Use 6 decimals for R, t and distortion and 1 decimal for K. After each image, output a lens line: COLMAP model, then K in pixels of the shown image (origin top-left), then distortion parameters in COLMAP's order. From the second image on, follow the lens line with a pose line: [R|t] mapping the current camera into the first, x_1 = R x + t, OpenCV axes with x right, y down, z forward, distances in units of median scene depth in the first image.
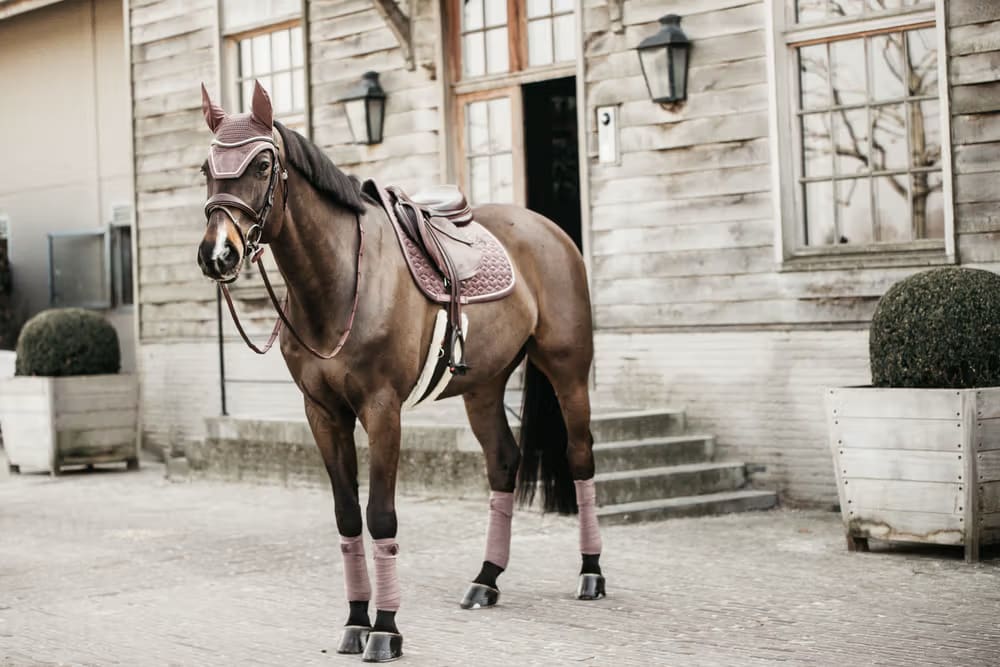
lens RADIAL K [[2137.7, 0, 467.1], [0, 2137.7, 330.3], [0, 0, 1]] dist [-0.167193, 0.148021]
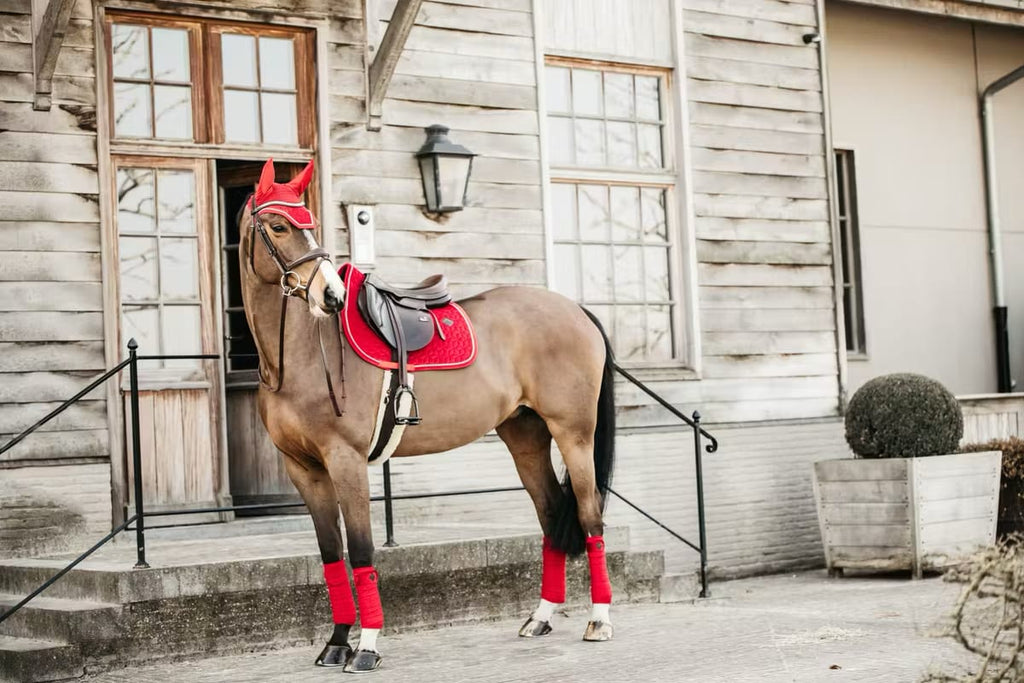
lens RADIAL K [[2038.5, 0, 512.0], [0, 2038.5, 341.5], [0, 0, 1]] dist [-0.158281, 0.032055]
pose [[-0.022523, 0.079655, 0.996568, -0.854633], [0.062960, 0.994955, -0.078103, 0.029610], [-0.997762, 0.060985, -0.027425, 1.004605]]
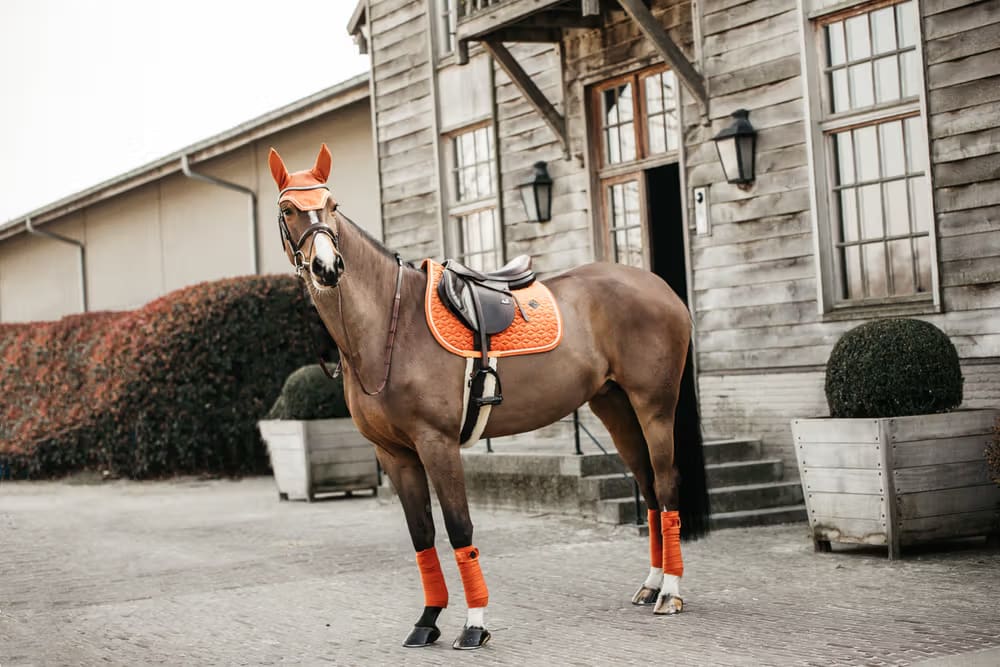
lens RADIAL K [[1990.7, 0, 500.0], [0, 1990.7, 333.5], [0, 0, 1]] dist [-0.158281, 0.032055]
pose [[0.980275, -0.027227, -0.195756, 0.179250], [0.023646, 0.999508, -0.020608, -0.002157], [0.196221, 0.015572, 0.980436, -0.124266]]
